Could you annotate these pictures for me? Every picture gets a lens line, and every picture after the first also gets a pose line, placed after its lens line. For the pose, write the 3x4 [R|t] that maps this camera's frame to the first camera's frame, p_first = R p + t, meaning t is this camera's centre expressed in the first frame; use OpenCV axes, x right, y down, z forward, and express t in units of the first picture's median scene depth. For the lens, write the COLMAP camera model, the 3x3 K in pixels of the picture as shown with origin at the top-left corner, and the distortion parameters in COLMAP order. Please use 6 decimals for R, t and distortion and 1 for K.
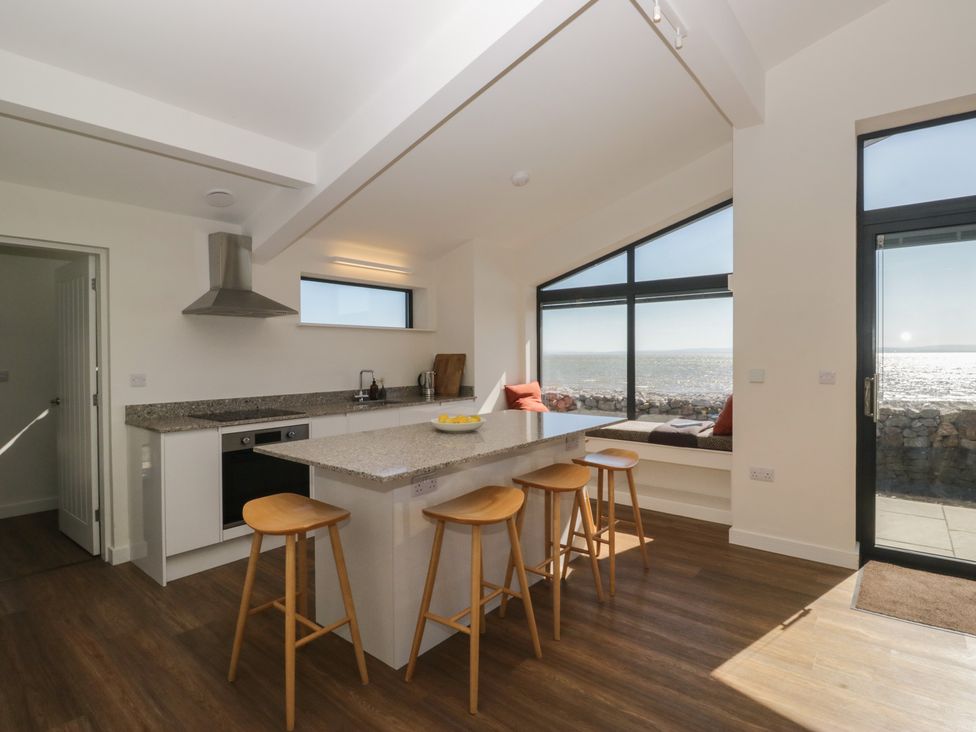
lens RADIAL K [[514.5, 0, 492.5], [0, 514.5, 358.7], [0, 0, 1]] dist [-0.001506, -0.011088]
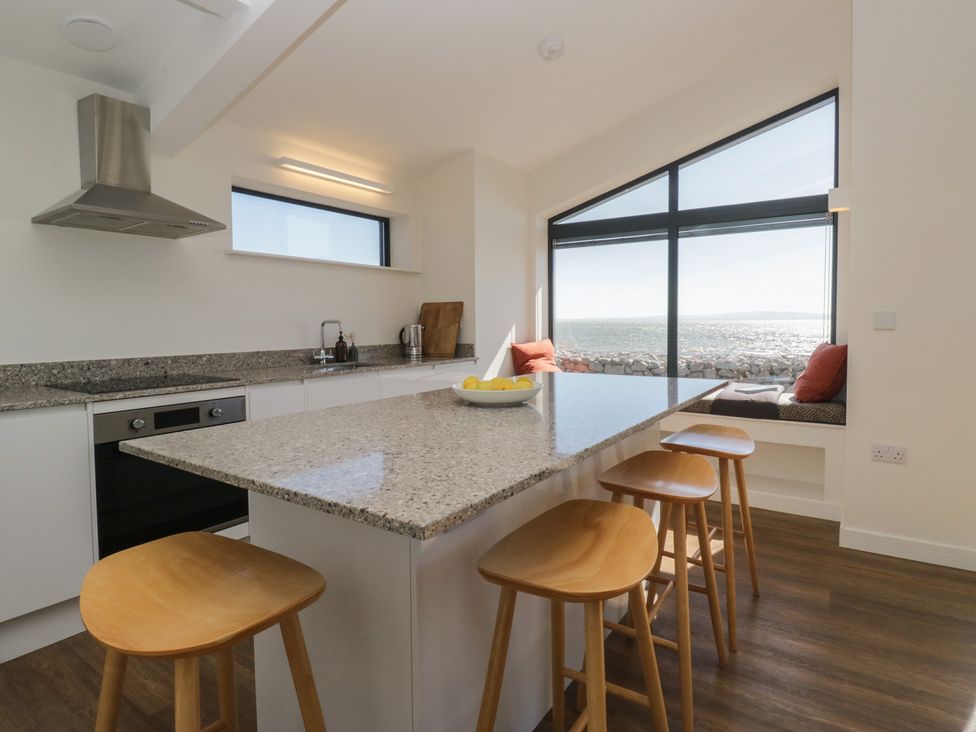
lens RADIAL K [[514.5, 0, 503.1], [0, 514.5, 346.7], [0, 0, 1]] dist [-0.001506, -0.011088]
pose [[0.994033, -0.004029, 0.109007, -0.092532], [0.000323, 0.999422, 0.033989, 0.038114], [-0.109081, -0.033751, 0.993460, 0.286636]]
